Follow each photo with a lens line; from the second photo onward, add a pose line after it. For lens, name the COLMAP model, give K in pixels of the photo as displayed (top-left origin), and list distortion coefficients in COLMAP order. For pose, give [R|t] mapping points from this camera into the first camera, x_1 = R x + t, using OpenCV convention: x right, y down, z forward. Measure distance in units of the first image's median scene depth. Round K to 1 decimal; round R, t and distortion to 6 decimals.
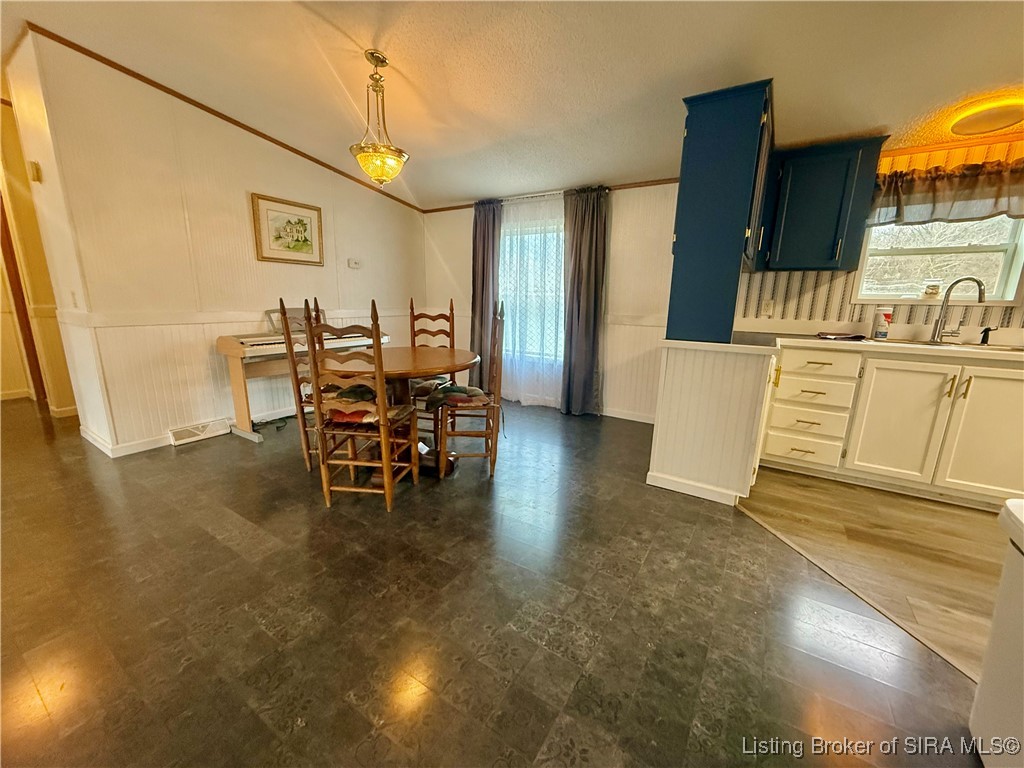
lens RADIAL K [[404.8, 0, 511.0], [0, 404.8, 382.7], [0, 0, 1]] dist [-0.002303, 0.000514]
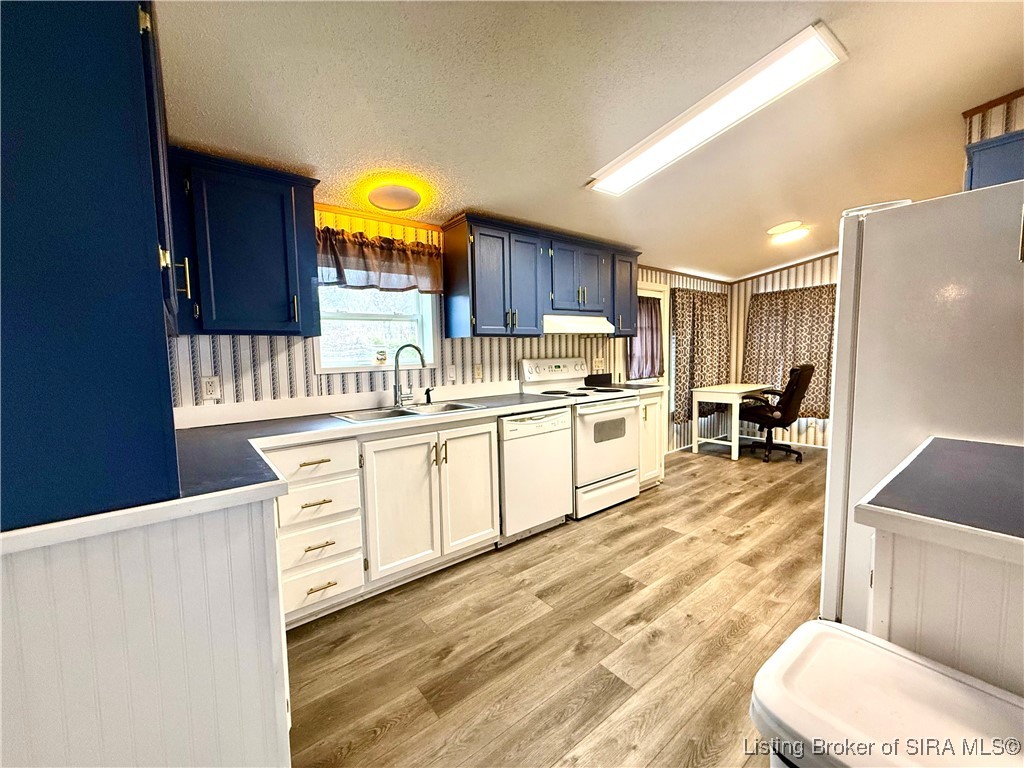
lens RADIAL K [[404.8, 0, 508.9], [0, 404.8, 383.1], [0, 0, 1]] dist [-0.002303, 0.000514]
pose [[0.319031, -0.099487, 0.942508, 0.213352], [0.229006, 0.973099, 0.025199, -0.124444], [-0.919660, 0.207801, 0.333232, 0.418224]]
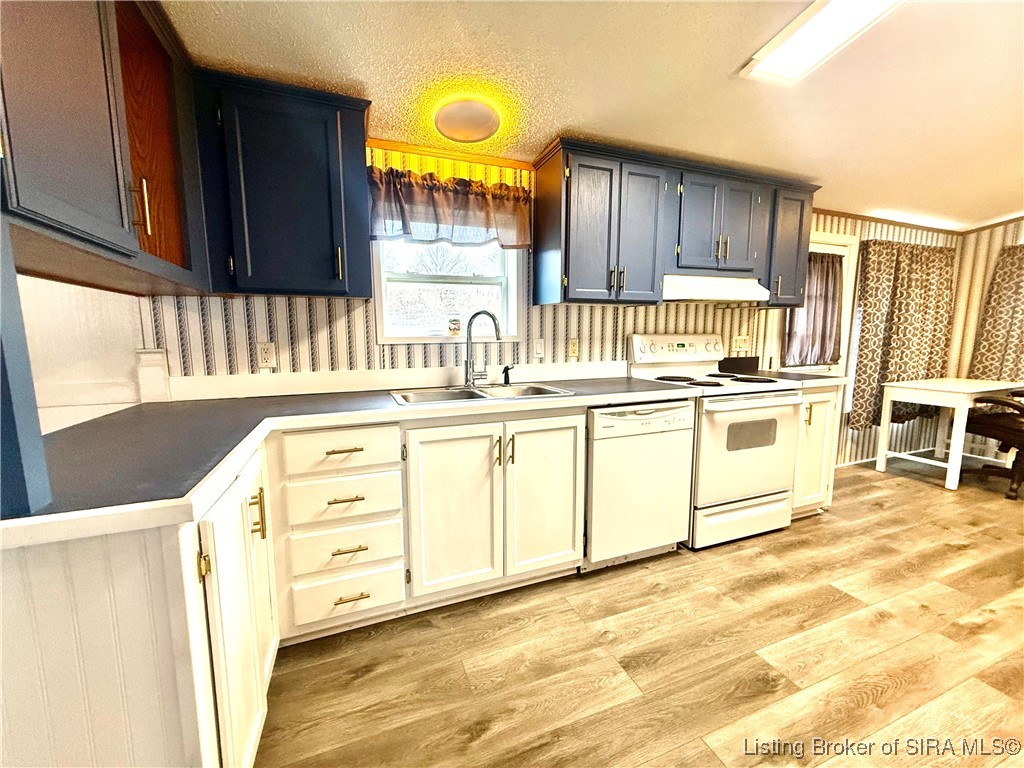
lens RADIAL K [[404.8, 0, 509.2], [0, 404.8, 383.3], [0, 0, 1]] dist [-0.002303, 0.000514]
pose [[0.583454, -0.124482, 0.802550, 0.444696], [0.186409, 0.982328, 0.016848, -0.109749], [-0.790464, 0.139773, 0.596347, 0.451221]]
